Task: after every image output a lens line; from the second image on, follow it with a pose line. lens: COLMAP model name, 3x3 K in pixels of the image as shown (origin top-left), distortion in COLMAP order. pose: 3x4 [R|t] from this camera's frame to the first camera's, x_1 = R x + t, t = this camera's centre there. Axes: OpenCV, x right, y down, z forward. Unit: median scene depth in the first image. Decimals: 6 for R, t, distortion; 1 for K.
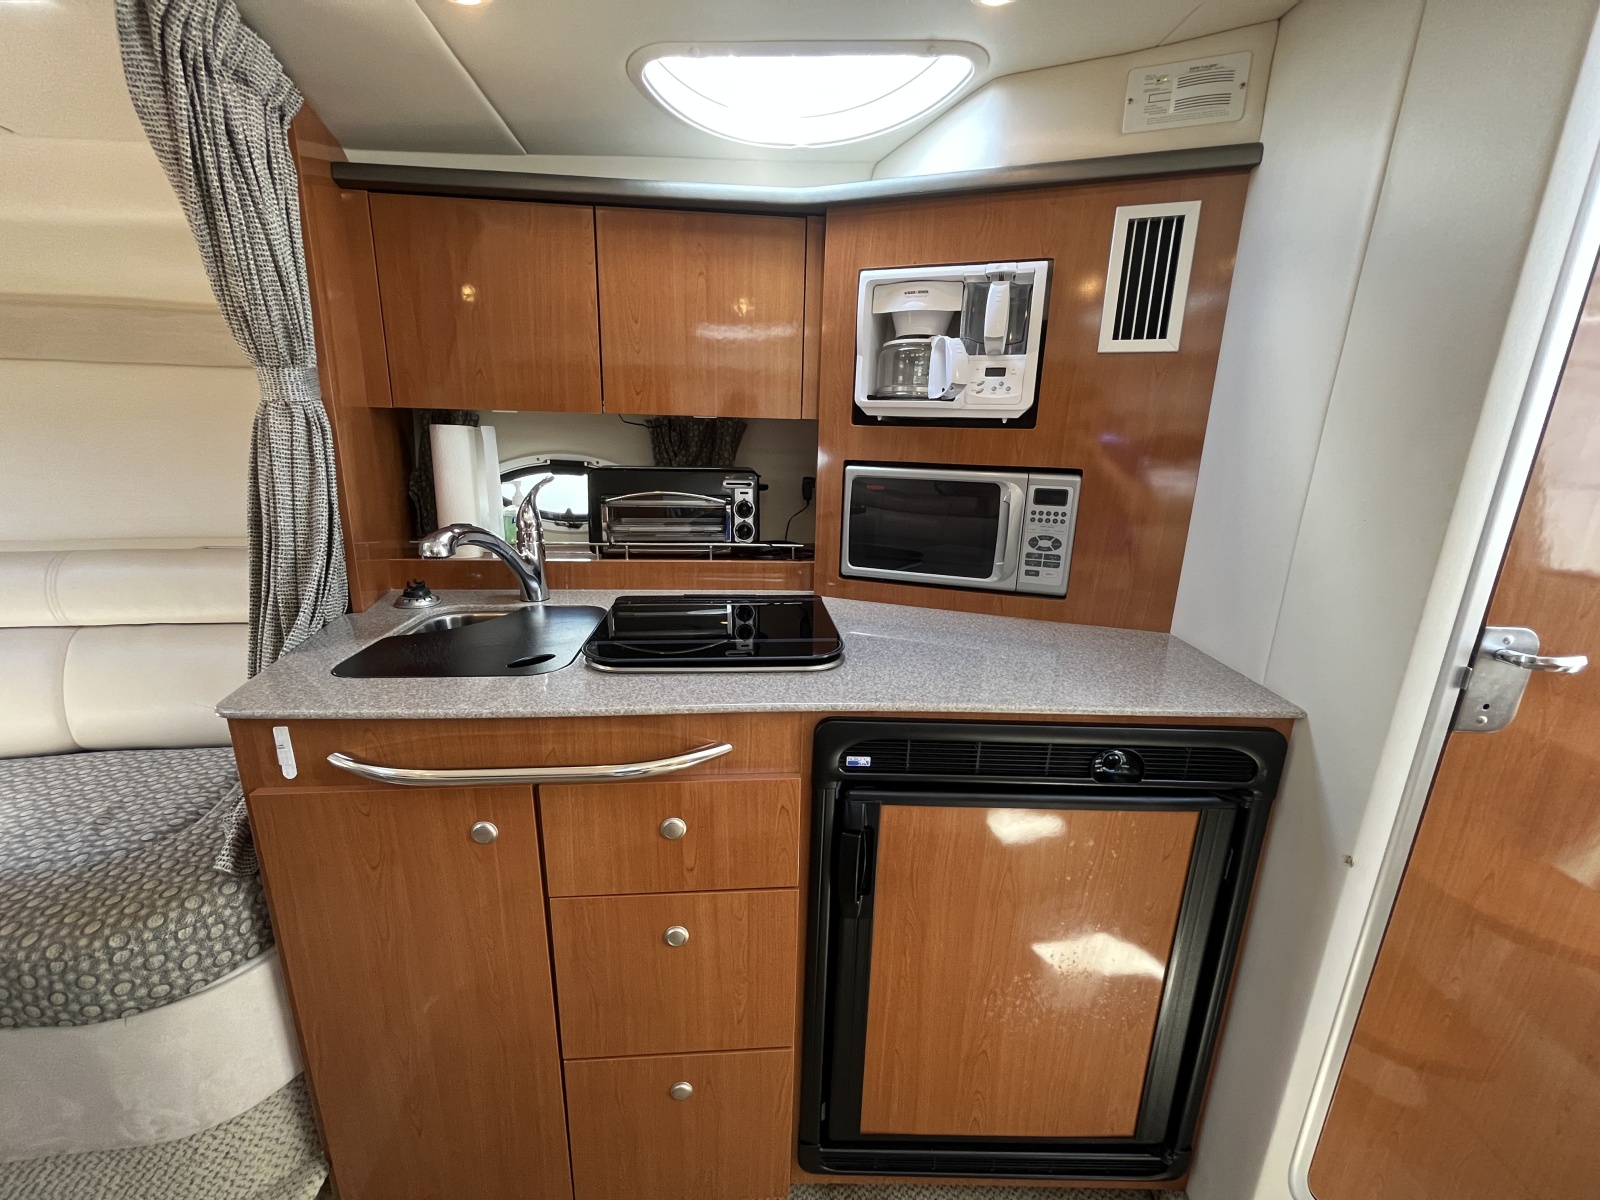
lens RADIAL K [[653.7, 0, 798.4], [0, 653.7, 602.2], [0, 0, 1]] dist [-0.000362, -0.000167]
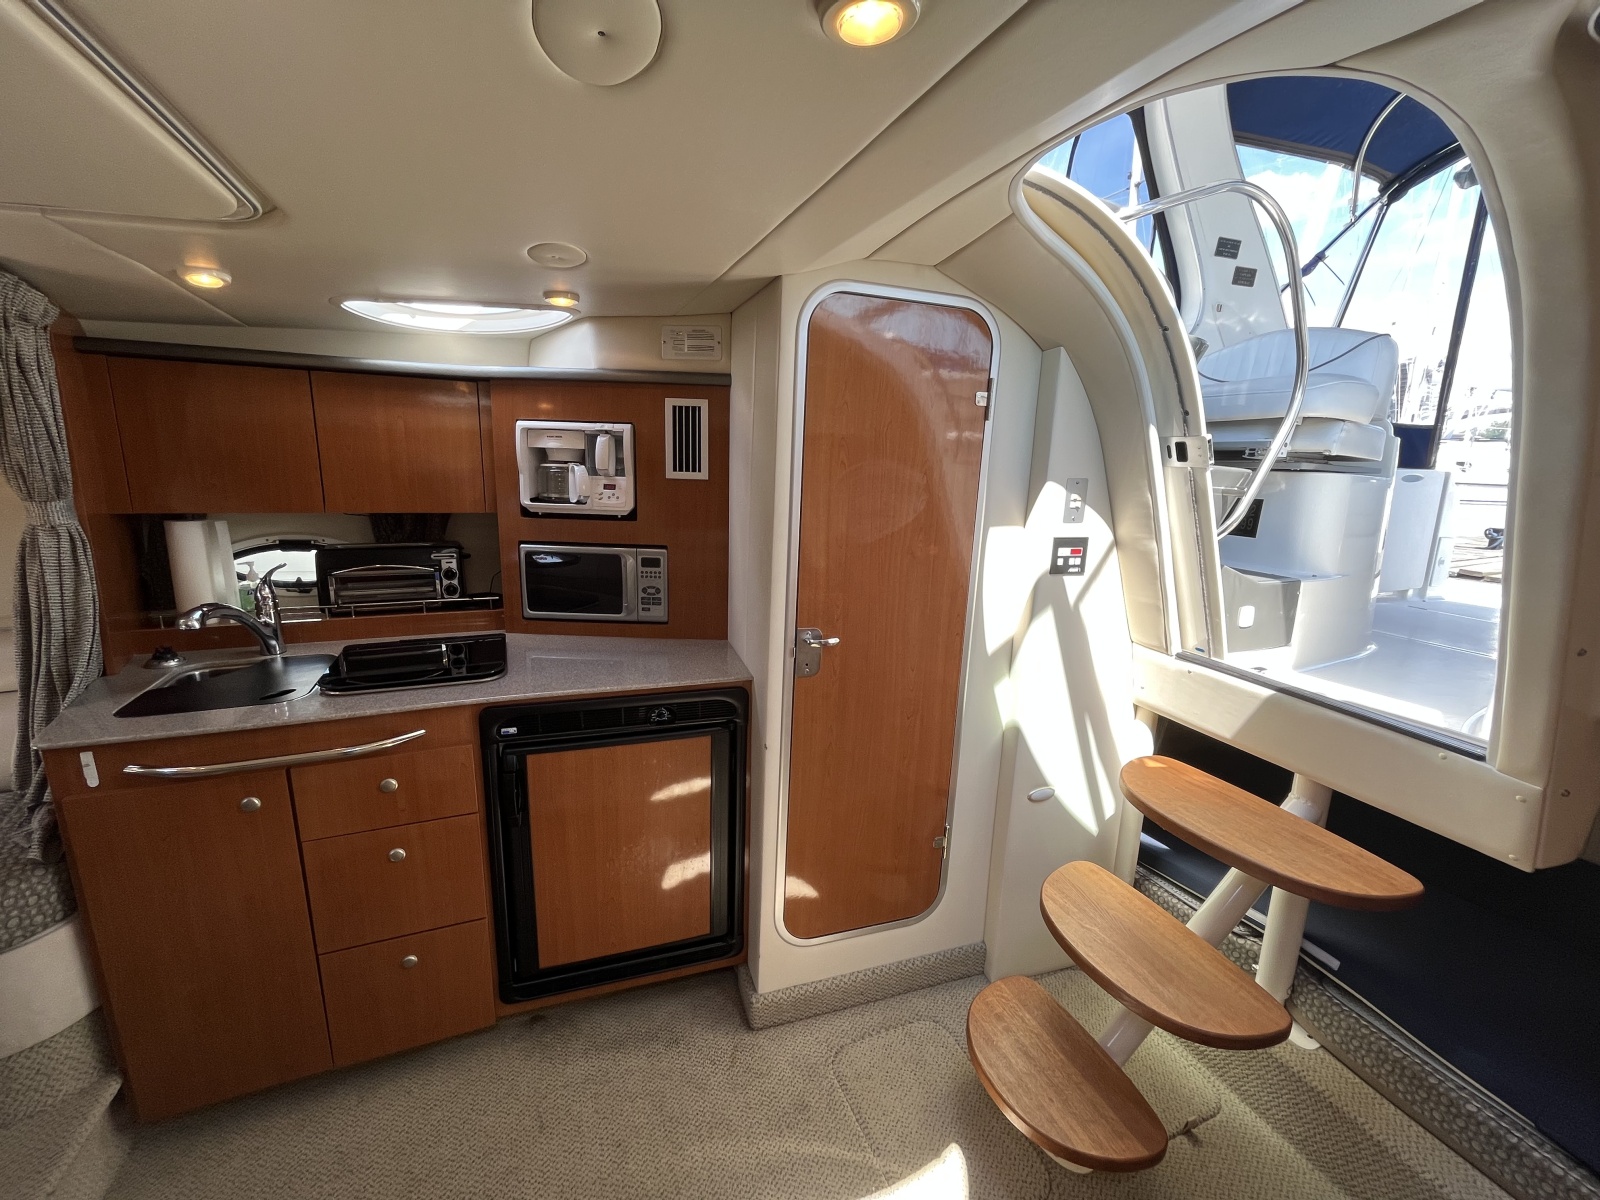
lens RADIAL K [[653.7, 0, 798.4], [0, 653.7, 602.2], [0, 0, 1]] dist [-0.000362, -0.000167]
pose [[0.947927, -0.062996, 0.312195, 0.220893], [0.072097, 0.997241, -0.017682, -0.007296], [-0.310220, 0.039270, 0.949854, -0.658652]]
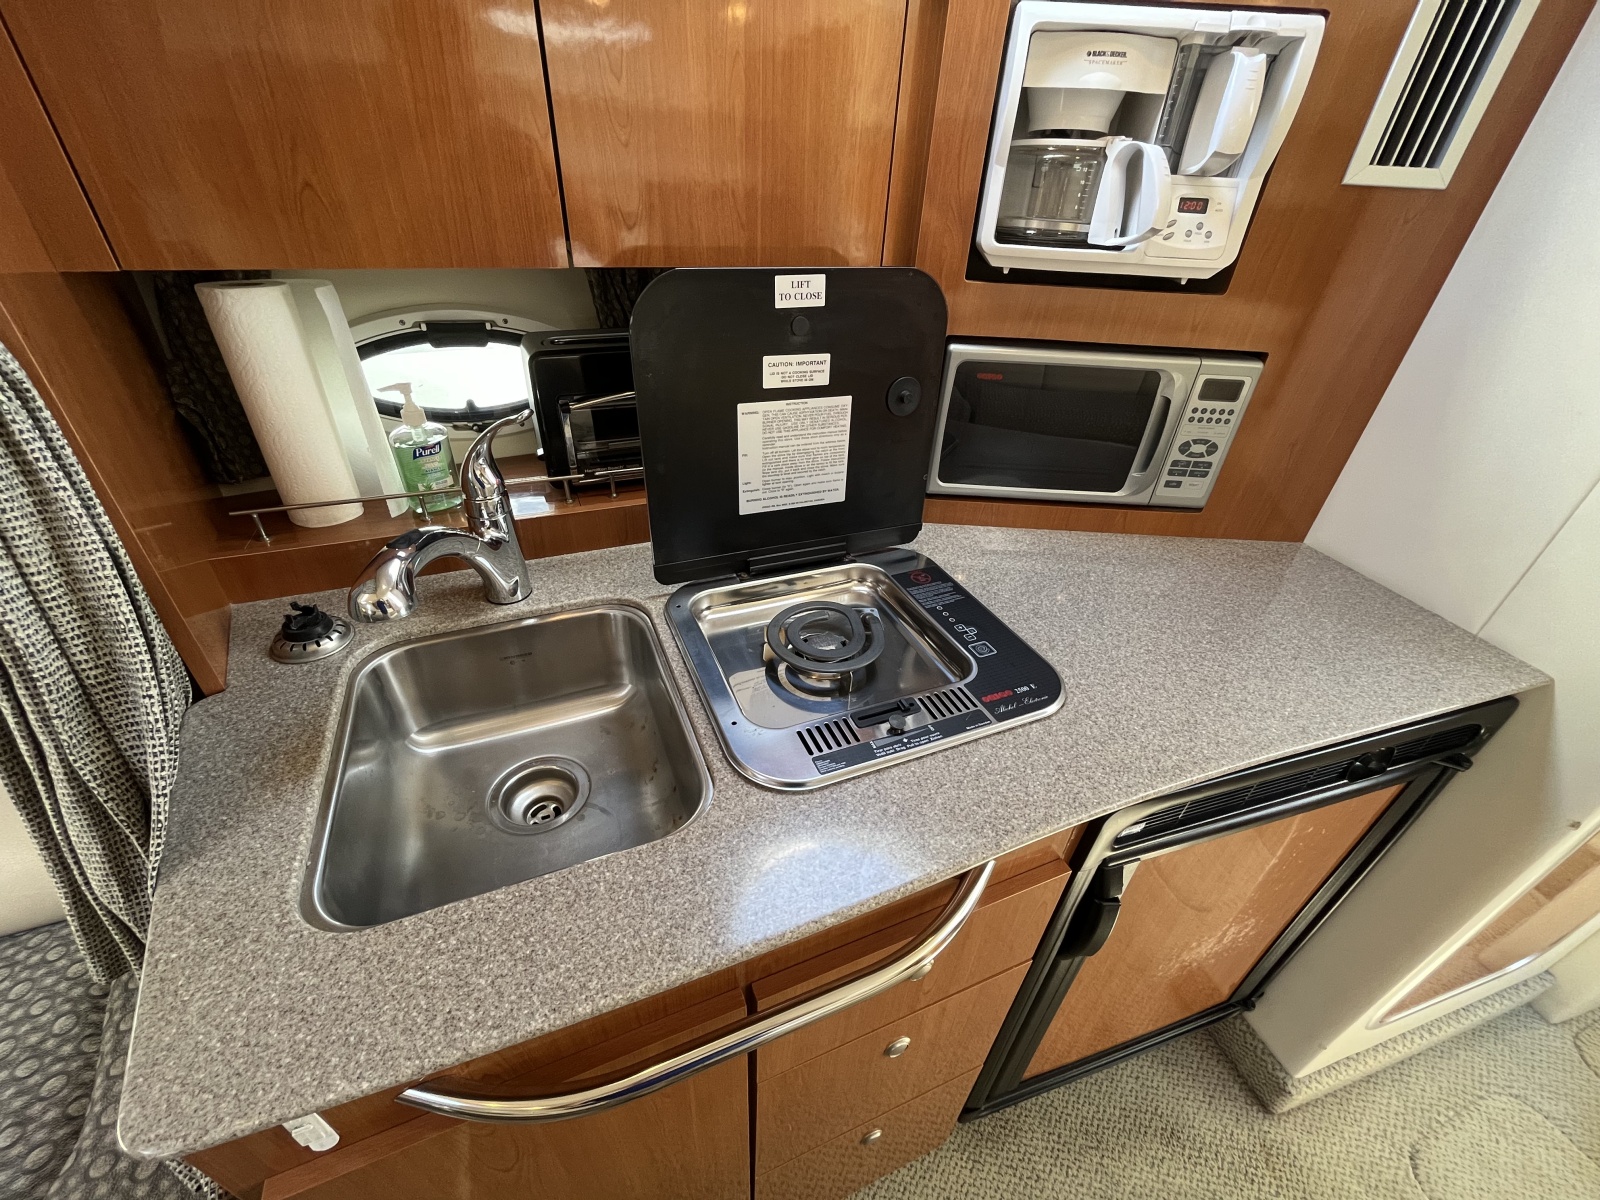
lens RADIAL K [[653.7, 0, 798.4], [0, 653.7, 602.2], [0, 0, 1]] dist [-0.000362, -0.000167]
pose [[0.953878, -0.152623, 0.258500, -0.330142], [0.054751, 0.935120, 0.350077, -0.225281], [-0.295158, -0.319778, 0.900347, 0.373738]]
